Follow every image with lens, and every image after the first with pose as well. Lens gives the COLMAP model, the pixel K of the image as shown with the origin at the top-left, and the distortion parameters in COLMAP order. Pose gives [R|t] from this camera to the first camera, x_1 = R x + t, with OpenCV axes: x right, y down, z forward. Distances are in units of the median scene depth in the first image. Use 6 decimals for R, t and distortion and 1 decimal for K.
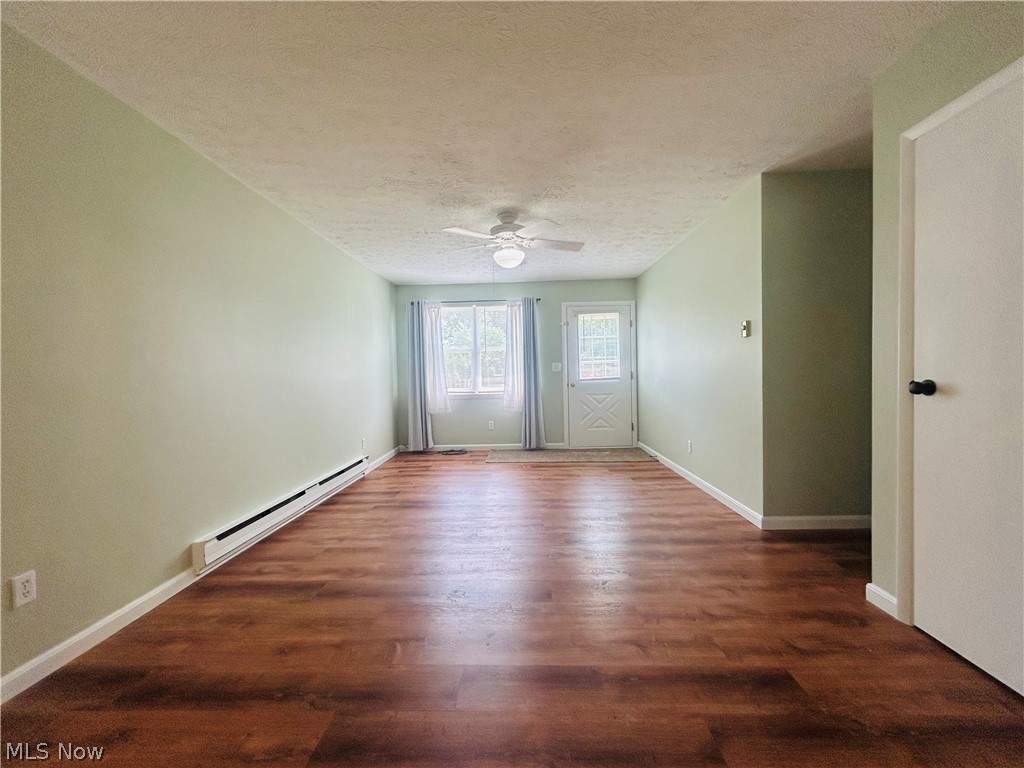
lens RADIAL K [[410.6, 0, 506.9], [0, 410.6, 384.1], [0, 0, 1]] dist [-0.000596, 0.000043]
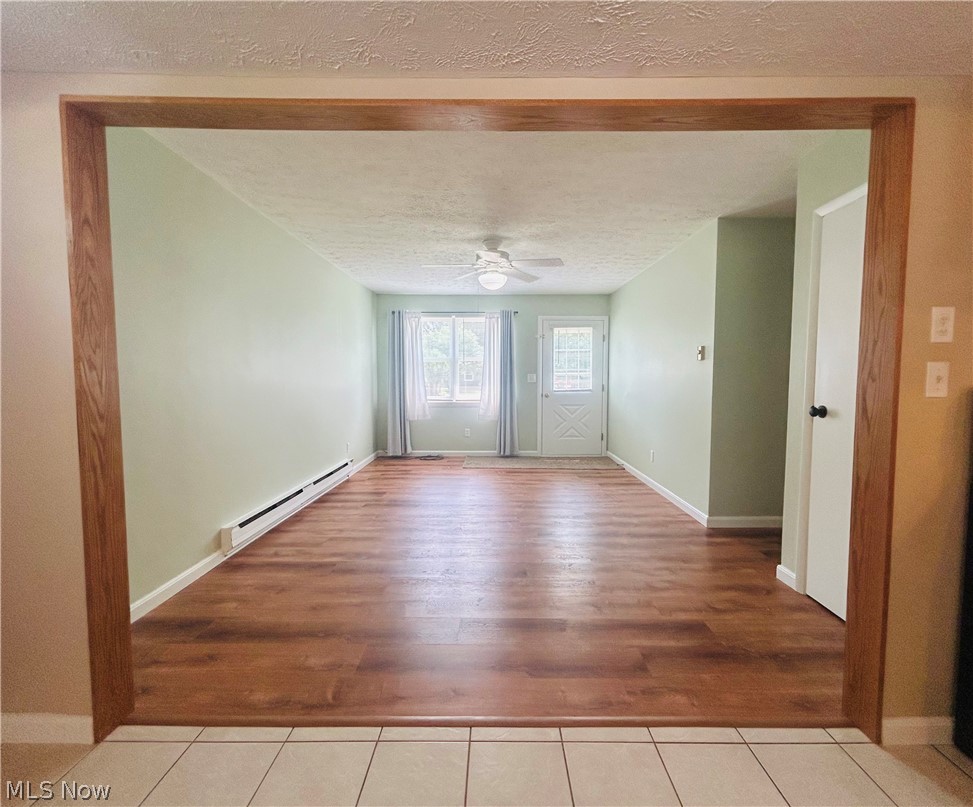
lens RADIAL K [[428.0, 0, 486.5], [0, 428.0, 403.5], [0, 0, 1]] dist [-0.000296, -0.000054]
pose [[0.999491, 0.021947, 0.023173, -0.033989], [-0.022692, 0.999218, 0.032386, -0.018830], [-0.022444, -0.032896, 0.999207, -0.165522]]
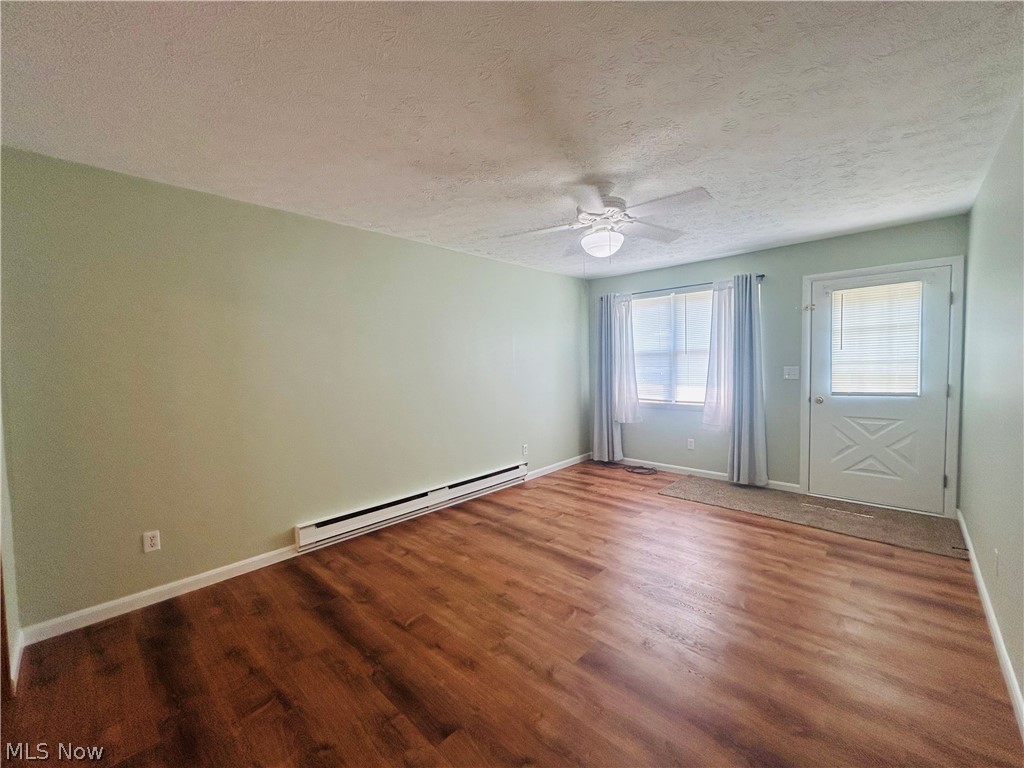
lens RADIAL K [[410.6, 0, 506.9], [0, 410.6, 384.1], [0, 0, 1]] dist [-0.000596, 0.000043]
pose [[0.756611, 0.039512, -0.652670, 0.416803], [-0.013193, 0.998892, 0.045177, -0.093367], [0.653732, -0.025571, 0.756294, 0.350362]]
